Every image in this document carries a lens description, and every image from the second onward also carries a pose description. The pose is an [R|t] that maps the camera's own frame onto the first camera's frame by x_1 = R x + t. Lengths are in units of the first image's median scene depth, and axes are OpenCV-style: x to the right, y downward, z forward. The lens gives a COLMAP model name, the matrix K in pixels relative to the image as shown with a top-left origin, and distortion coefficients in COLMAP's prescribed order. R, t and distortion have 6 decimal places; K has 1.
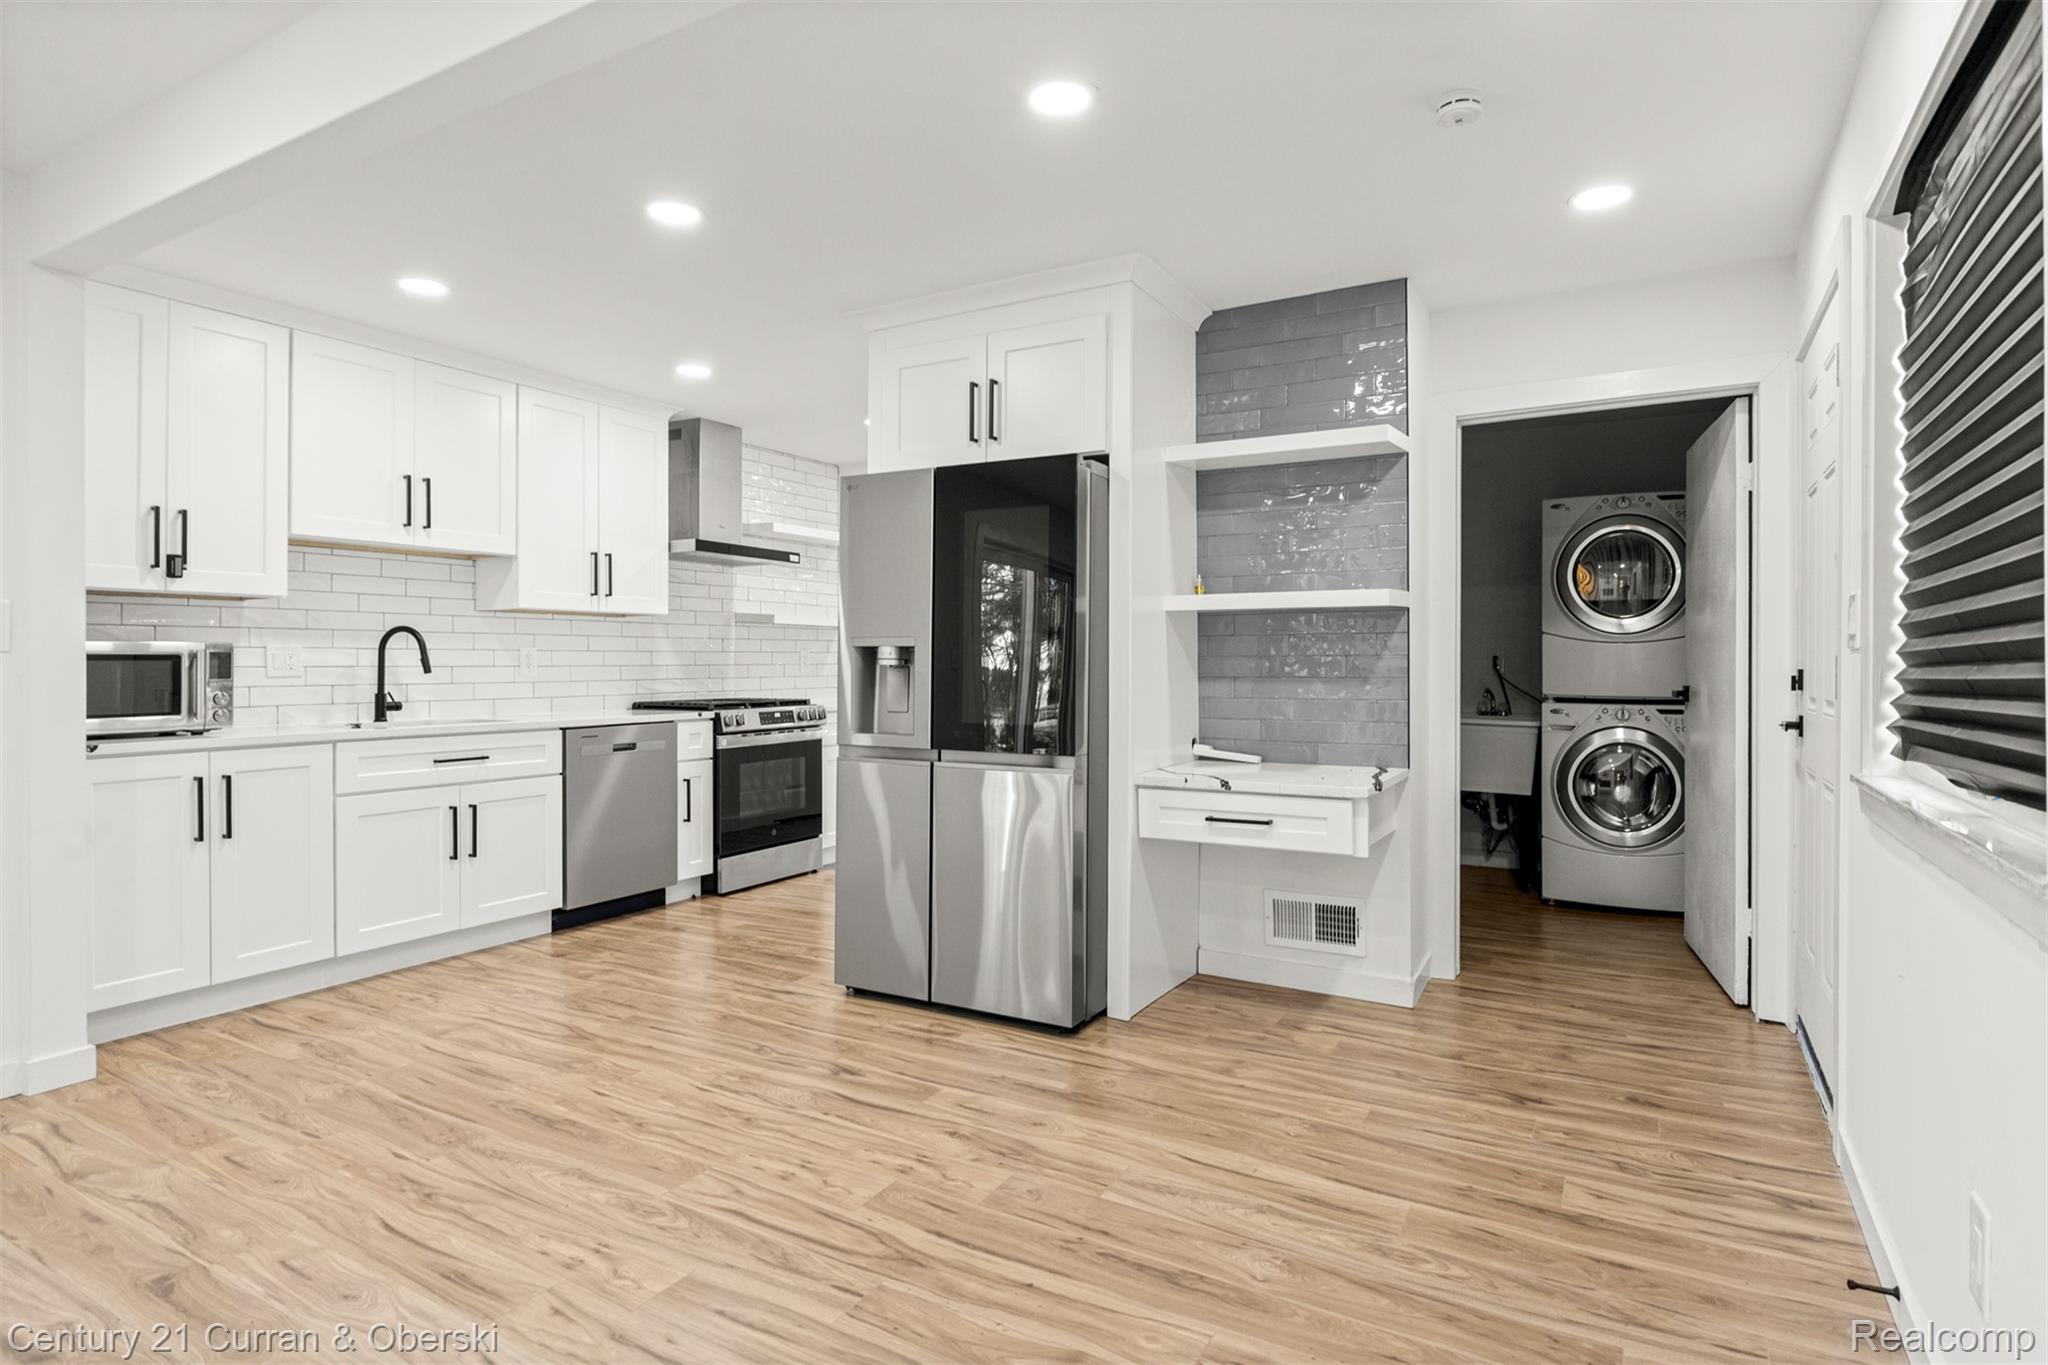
lens RADIAL K [[1079.5, 0, 1023.6], [0, 1079.5, 655.8], [0, 0, 1]] dist [-0.003655, 0.000709]
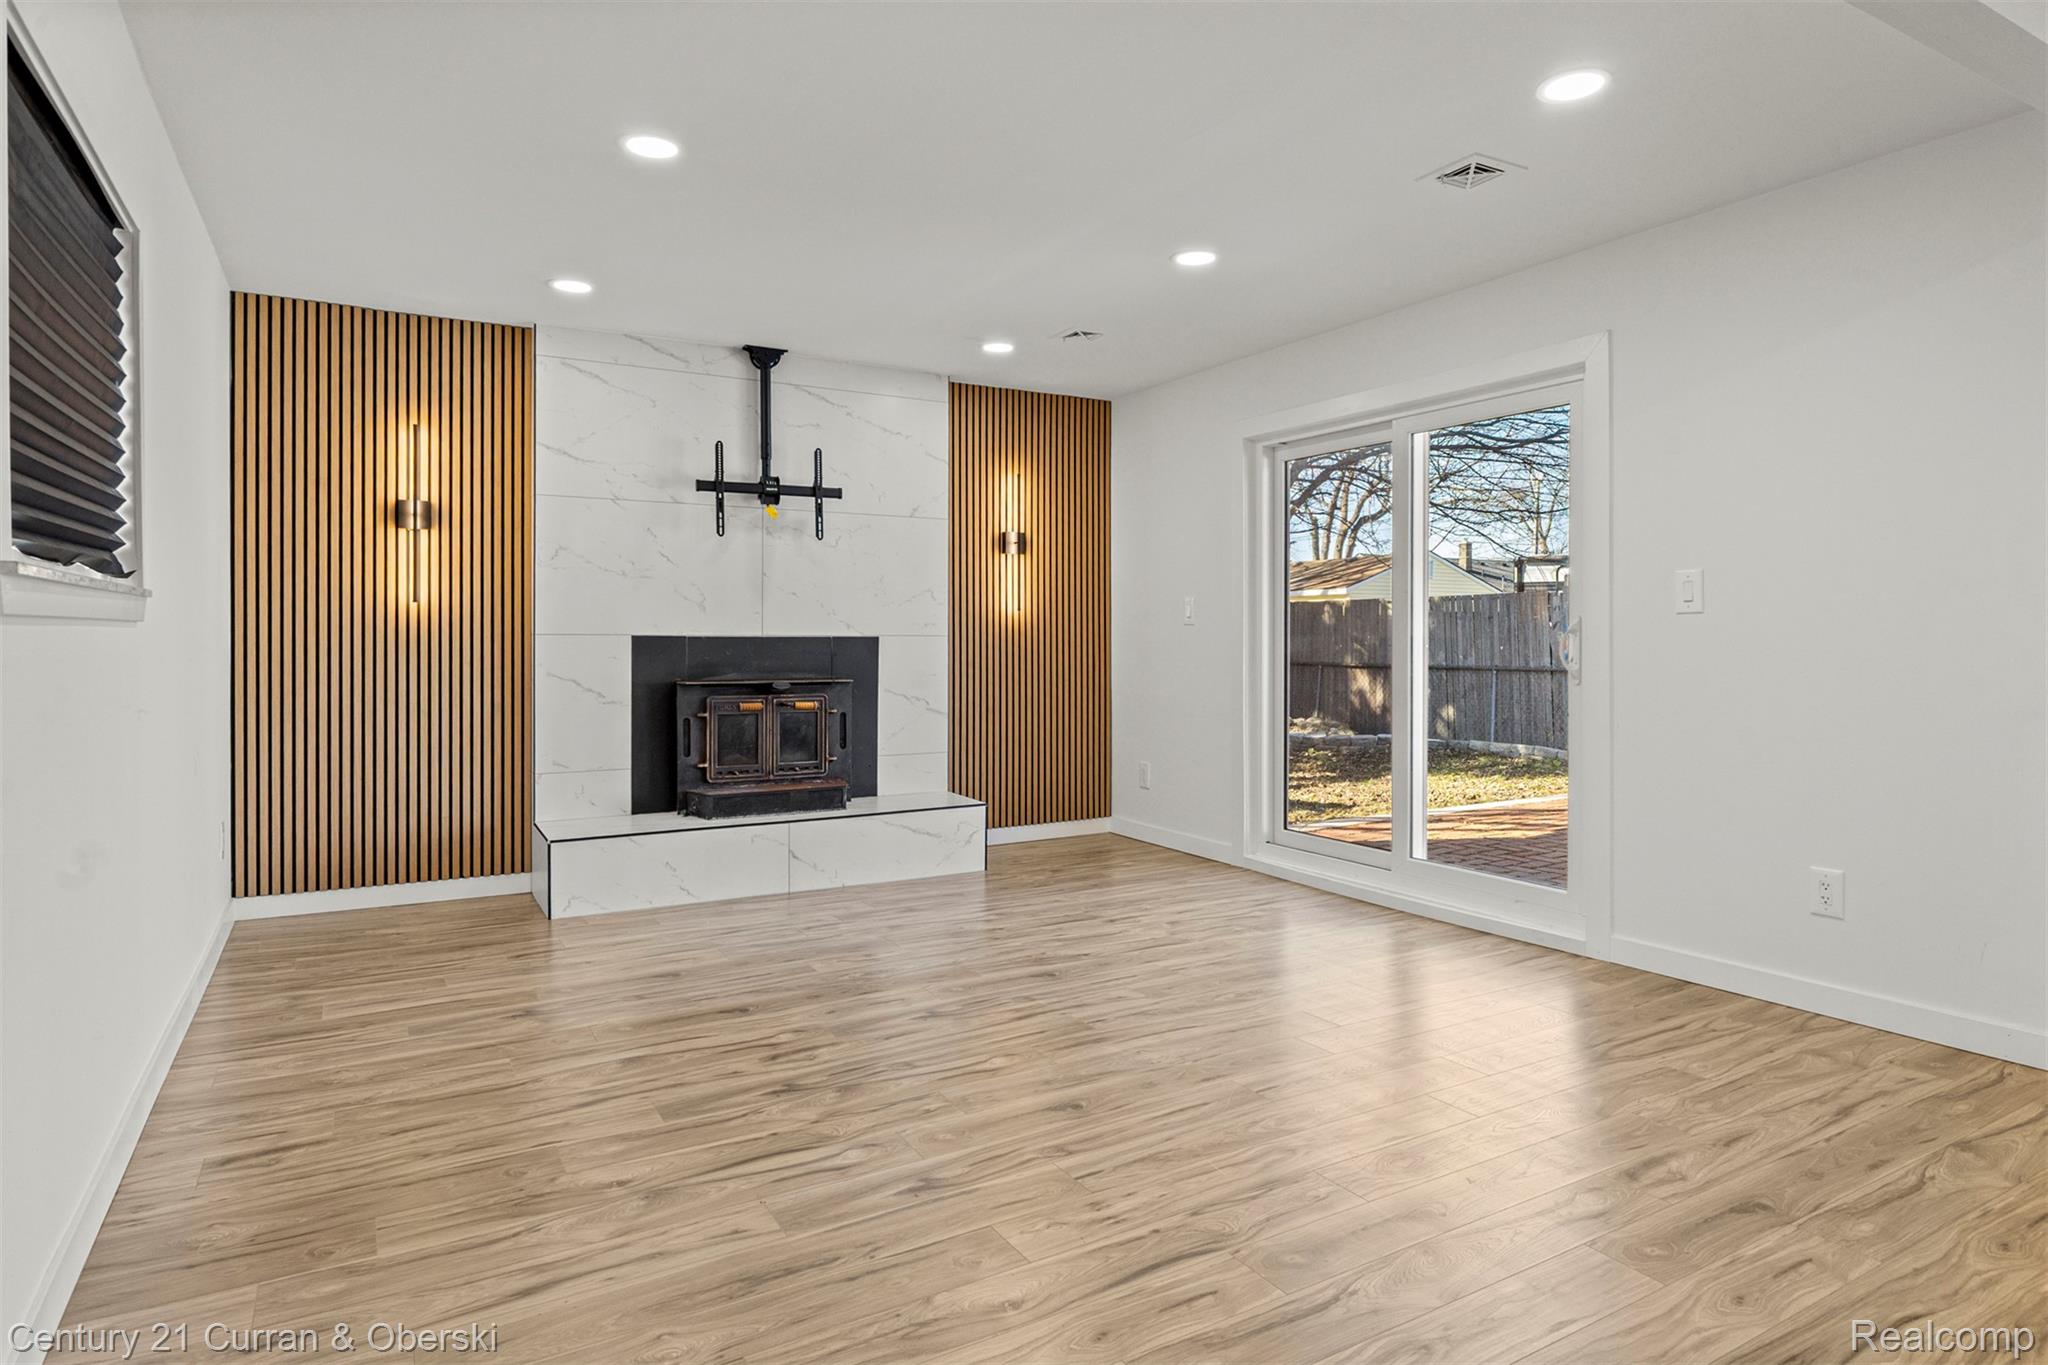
lens RADIAL K [[1160.8, 0, 1028.7], [0, 1160.8, 640.9], [0, 0, 1]] dist [0.002284, -0.000362]
pose [[-0.497460, 0.008980, -0.867441, 0.260277], [0.006471, 0.999957, 0.006641, 0.009997], [0.867463, -0.002309, -0.497496, 0.469820]]
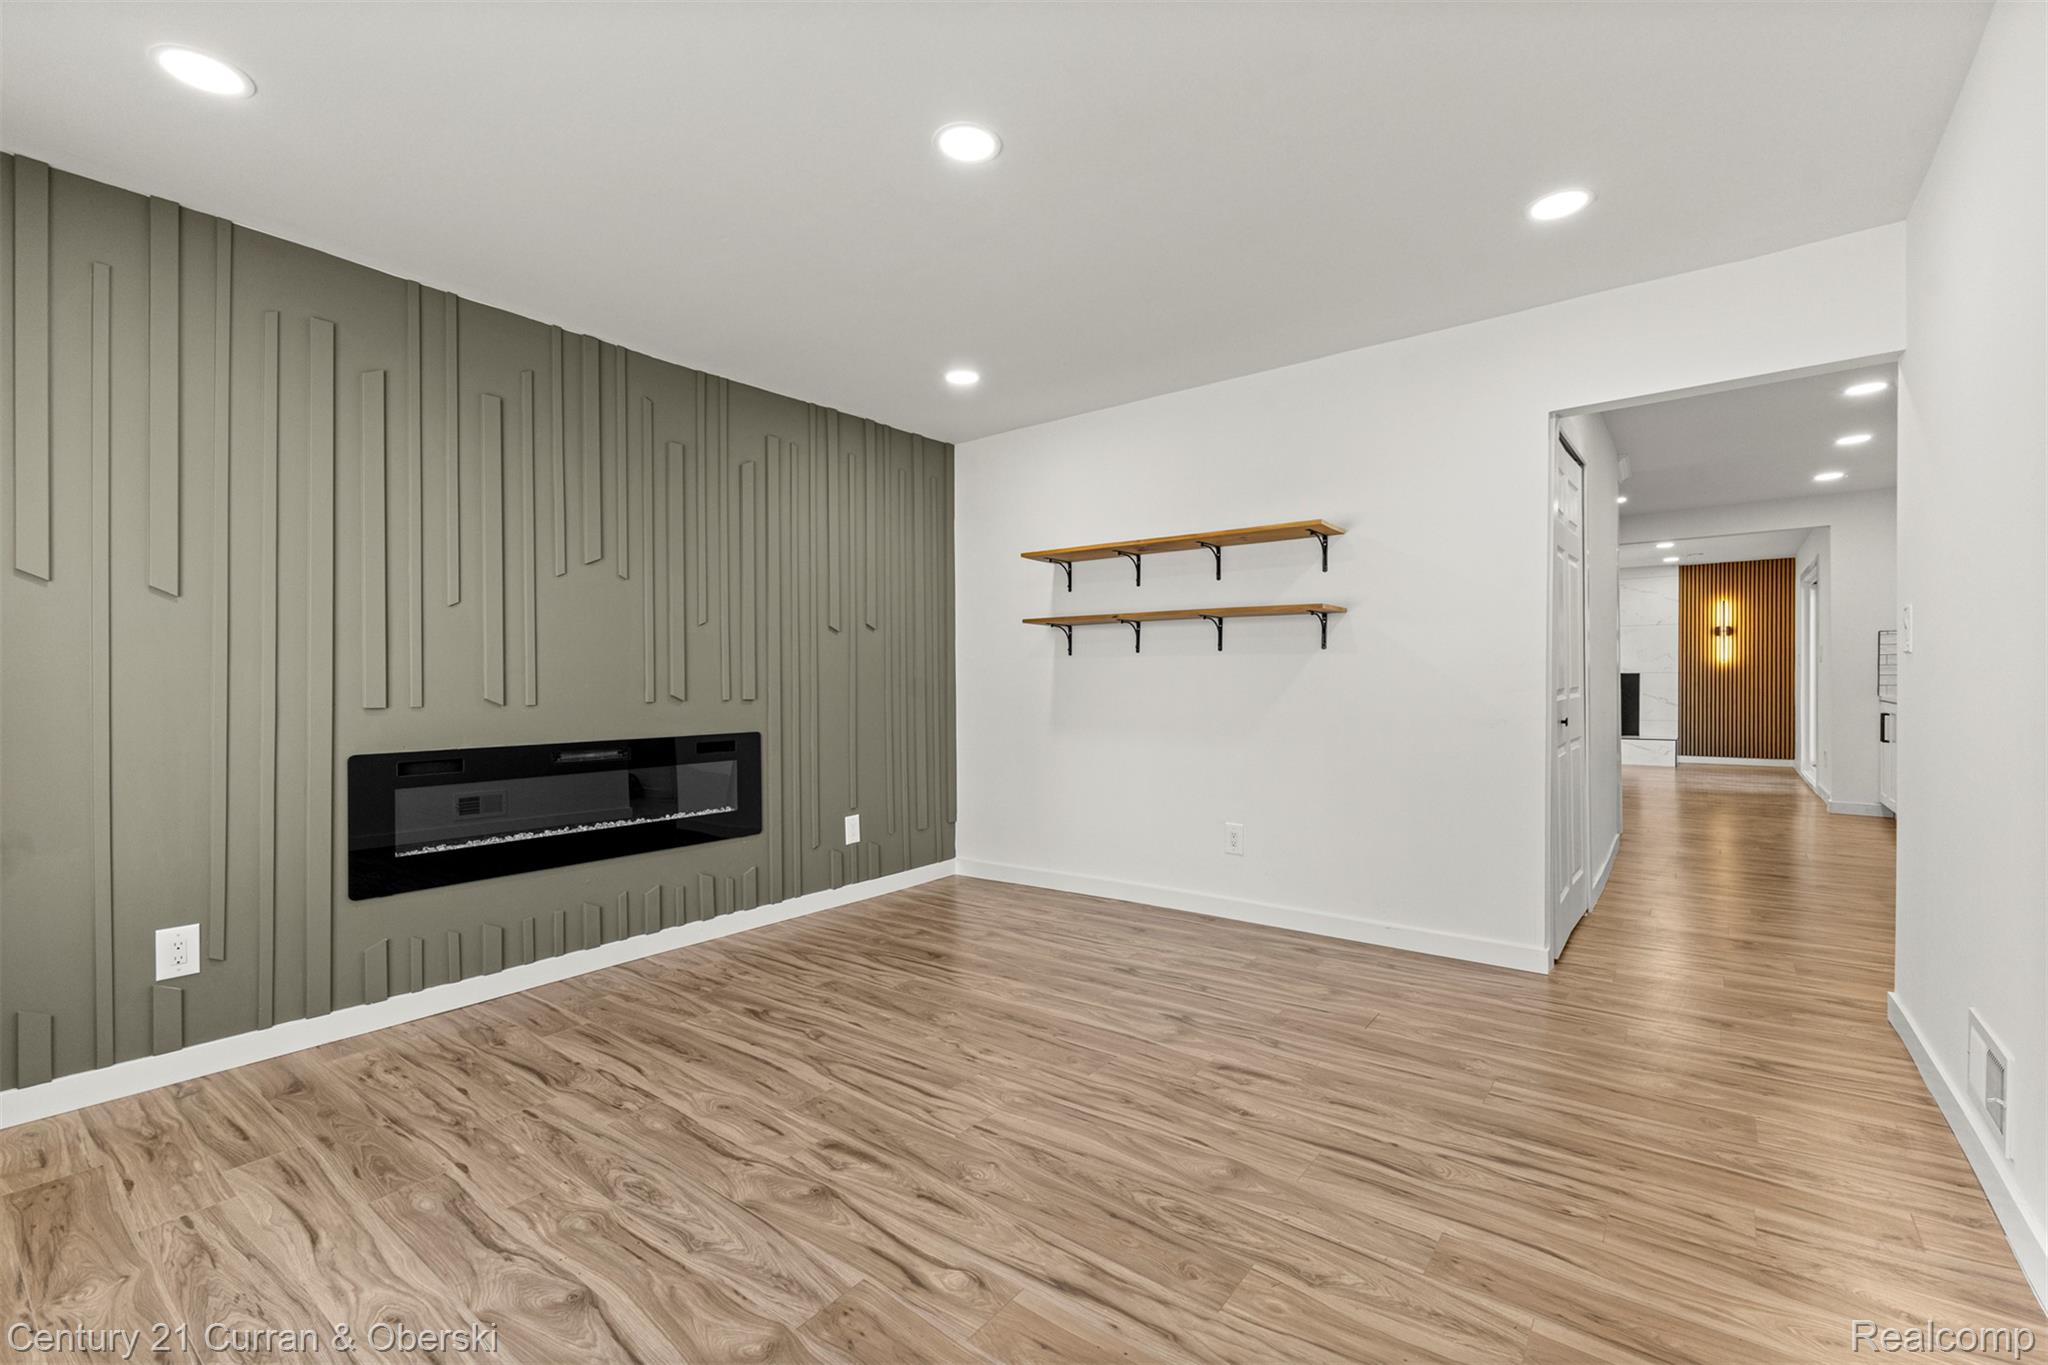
lens RADIAL K [[885.0, 0, 1020.7], [0, 885.0, 691.3], [0, 0, 1]] dist [0.009318, -0.000372]
pose [[-0.990918, 0.009279, 0.134147, 0.660559], [0.010460, 0.999912, 0.008102, 0.026899], [-0.134060, 0.009431, -0.990928, 2.606441]]
